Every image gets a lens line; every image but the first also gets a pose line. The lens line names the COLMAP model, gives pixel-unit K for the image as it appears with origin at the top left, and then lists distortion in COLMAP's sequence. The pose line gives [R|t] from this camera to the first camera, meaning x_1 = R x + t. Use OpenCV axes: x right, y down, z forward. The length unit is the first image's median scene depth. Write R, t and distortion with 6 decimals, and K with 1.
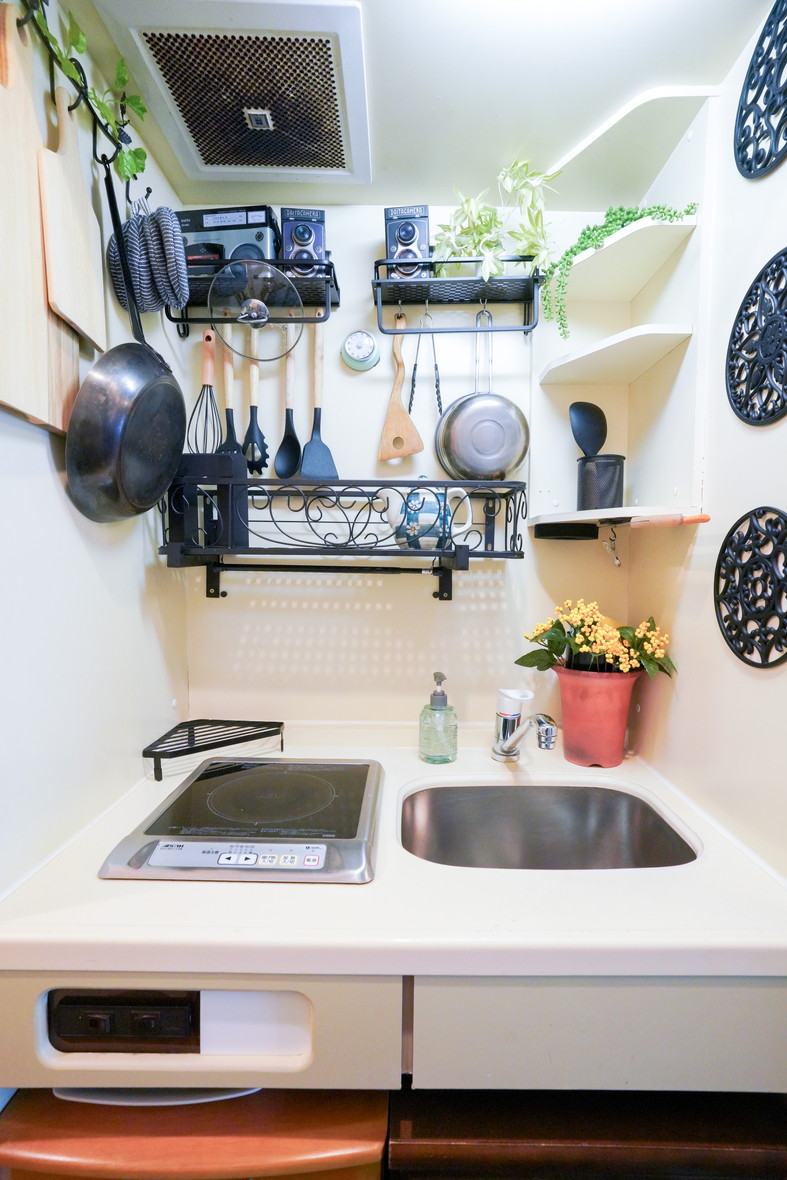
lens RADIAL K [[581.6, 0, 386.6], [0, 581.6, 613.5], [0, 0, 1]] dist [-0.025154, 0.016327]
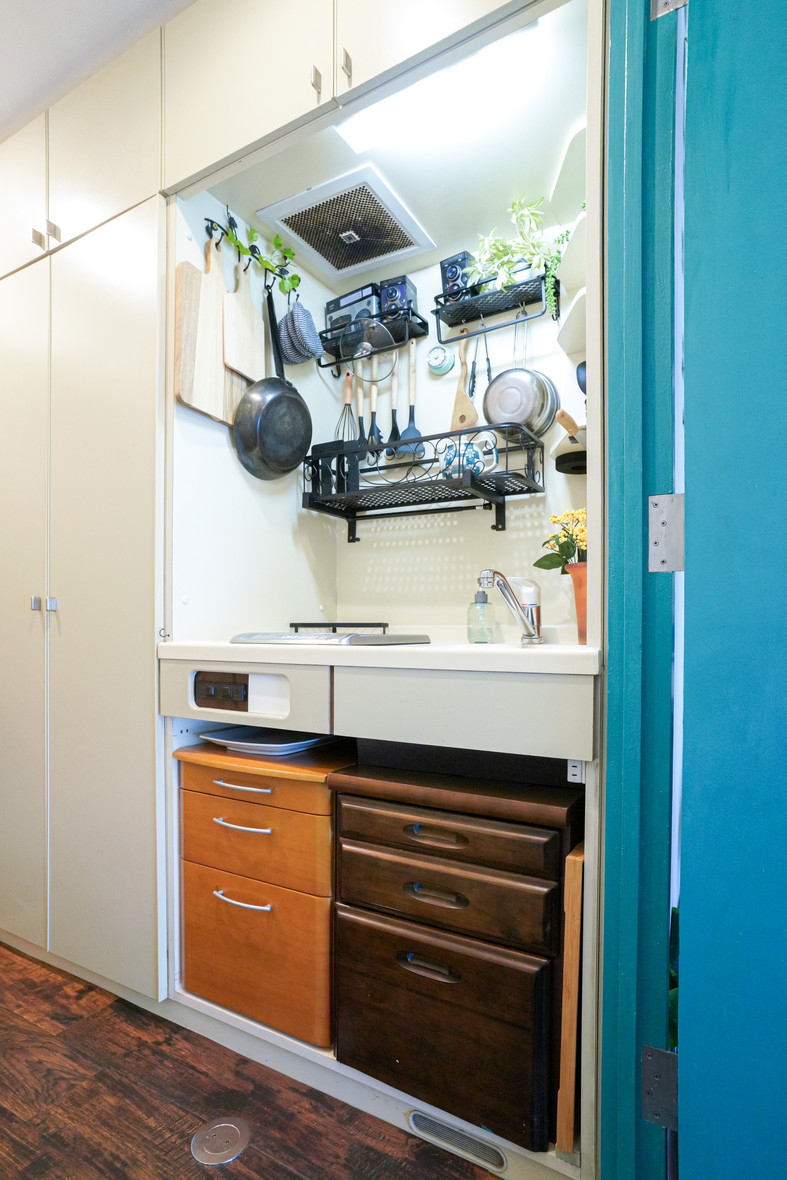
lens RADIAL K [[581.6, 0, 386.7], [0, 581.6, 634.4], [0, 0, 1]] dist [-0.025154, 0.016327]
pose [[0.868418, 0.001593, -0.495830, 0.606000], [-0.035633, 0.997610, -0.059205, 0.341586], [0.494551, 0.069082, 0.866399, -0.282576]]
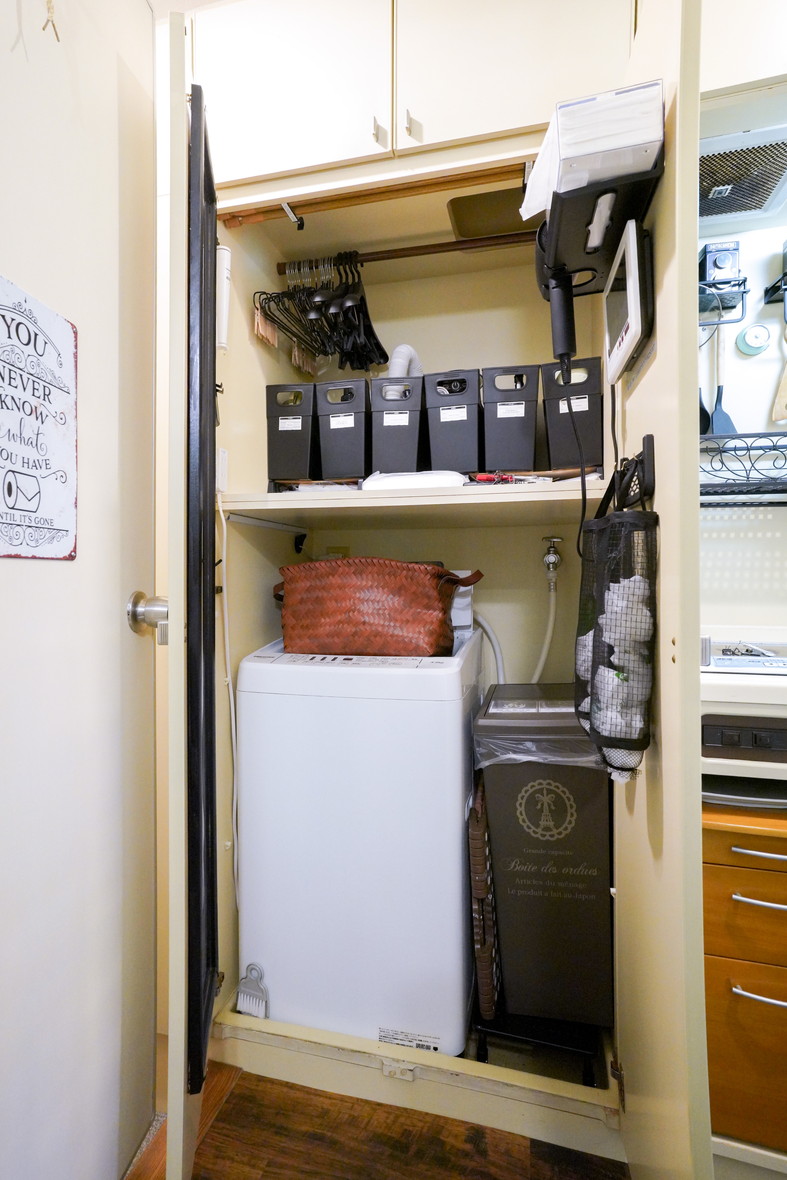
lens RADIAL K [[581.6, 0, 393.3], [0, 581.6, 583.2], [0, 0, 1]] dist [-0.025154, 0.016327]
pose [[0.970970, -0.006993, -0.239097, -0.589571], [-0.013056, 0.996533, -0.082166, 0.240260], [0.238843, 0.082902, 0.967513, -0.470248]]
